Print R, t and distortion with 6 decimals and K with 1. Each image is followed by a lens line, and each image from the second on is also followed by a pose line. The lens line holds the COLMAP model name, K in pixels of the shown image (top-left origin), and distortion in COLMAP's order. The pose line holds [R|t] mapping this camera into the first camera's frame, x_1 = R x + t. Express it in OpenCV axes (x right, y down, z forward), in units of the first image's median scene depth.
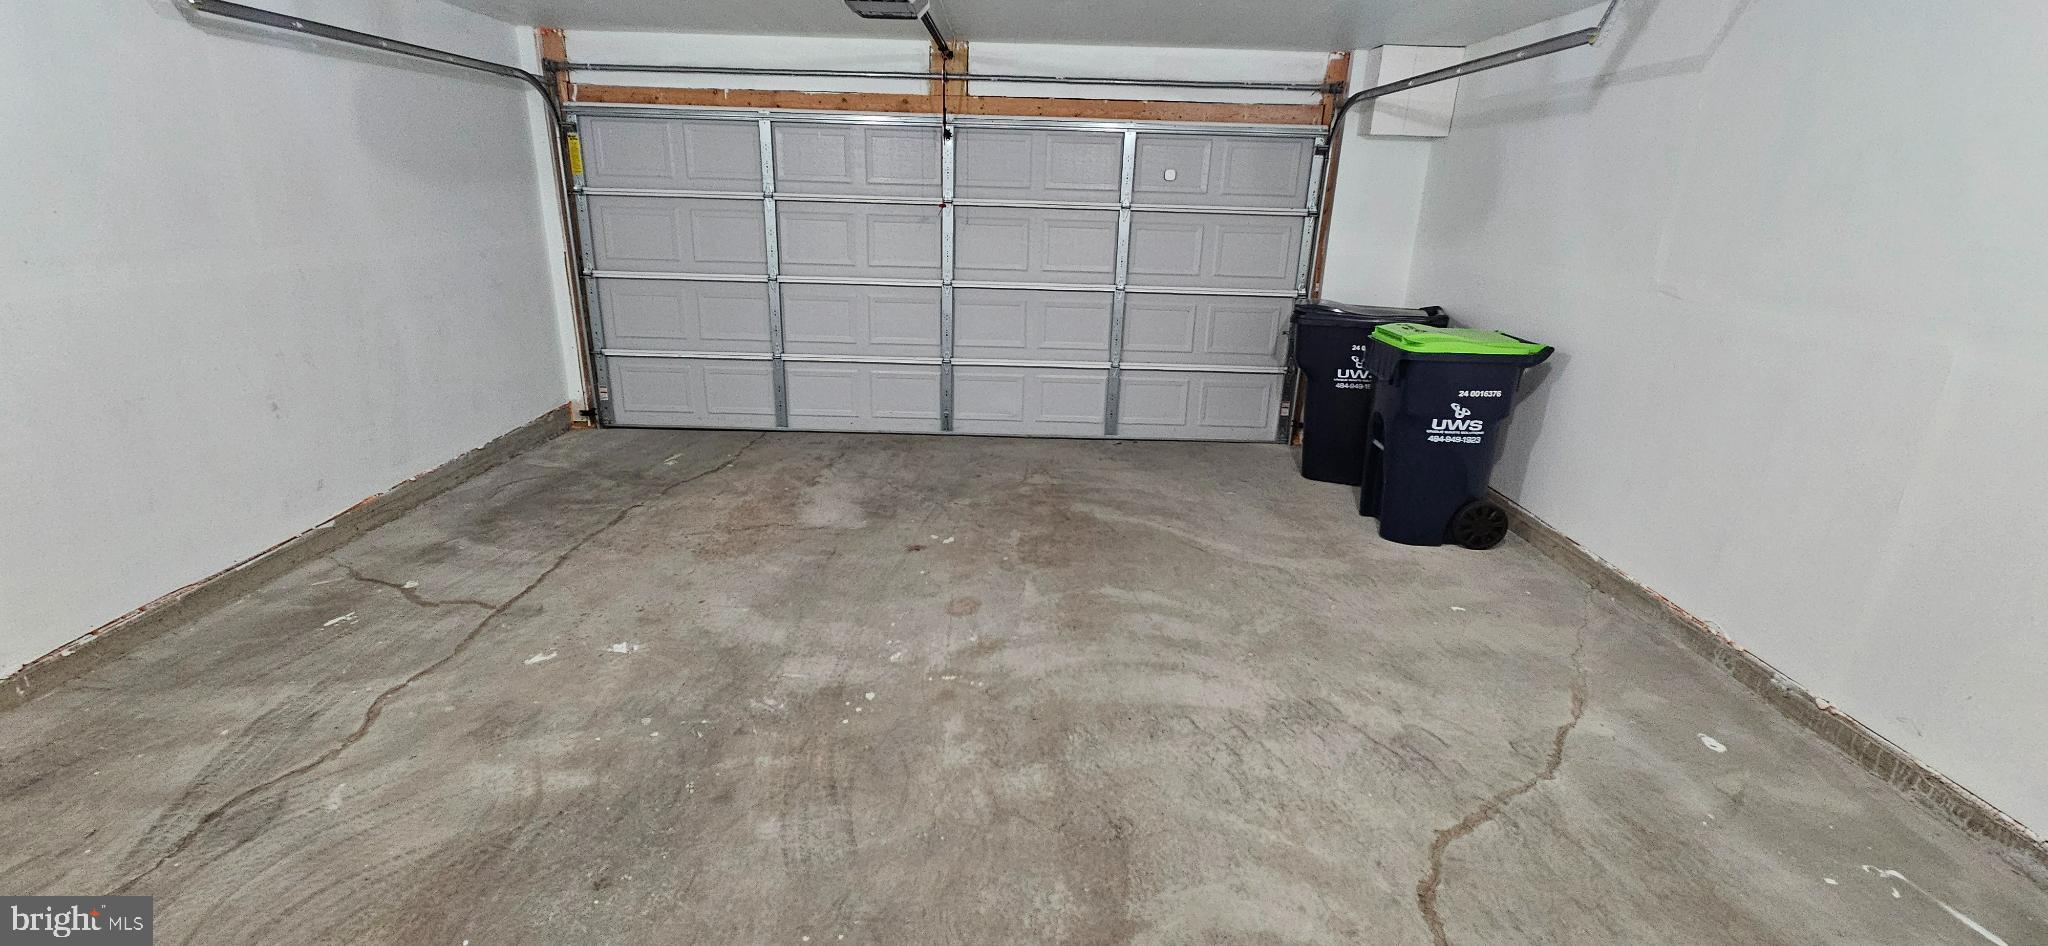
lens RADIAL K [[840.0, 0, 1020.1], [0, 840.0, 461.5], [0, 0, 1]] dist [-0.000949, -0.000062]
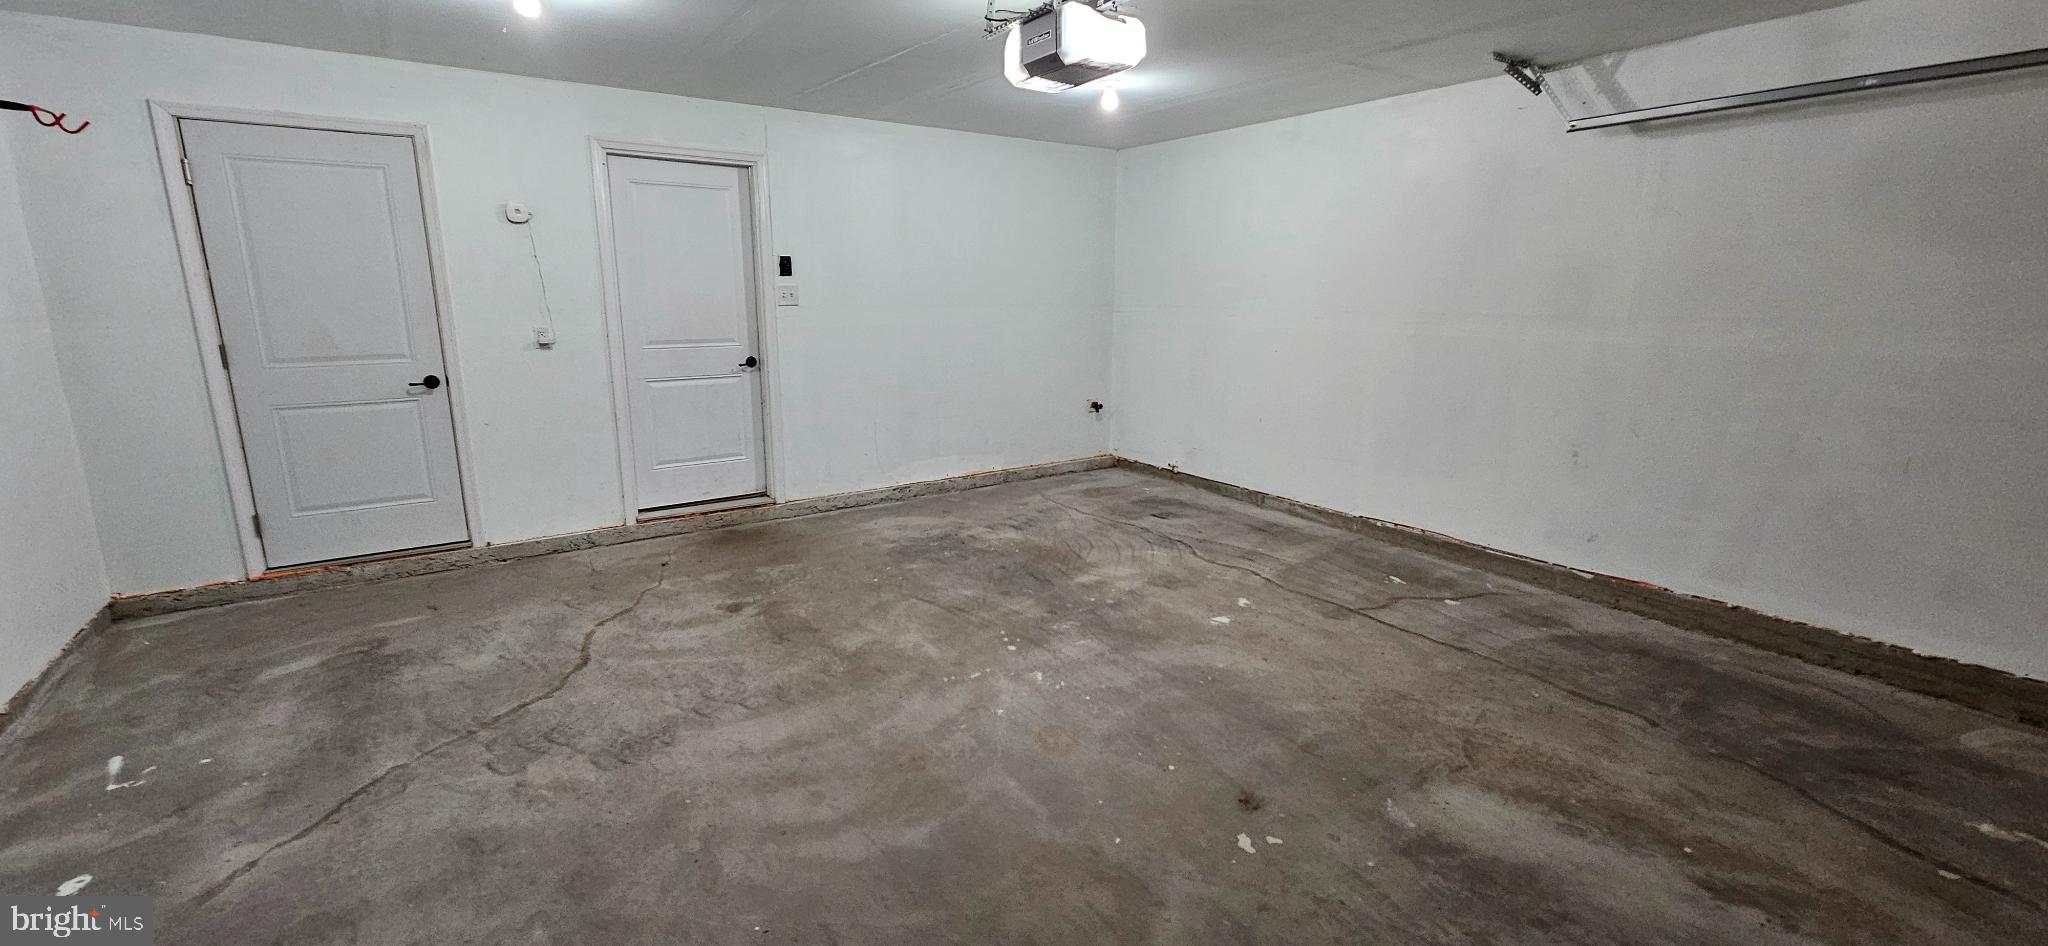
lens RADIAL K [[840.0, 0, 1020.1], [0, 840.0, 461.5], [0, 0, 1]] dist [-0.000949, -0.000062]
pose [[-0.825894, 0.087116, -0.557055, 0.424369], [-0.194559, 0.883273, 0.426587, -0.440186], [0.529194, 0.460695, -0.712540, 1.565980]]
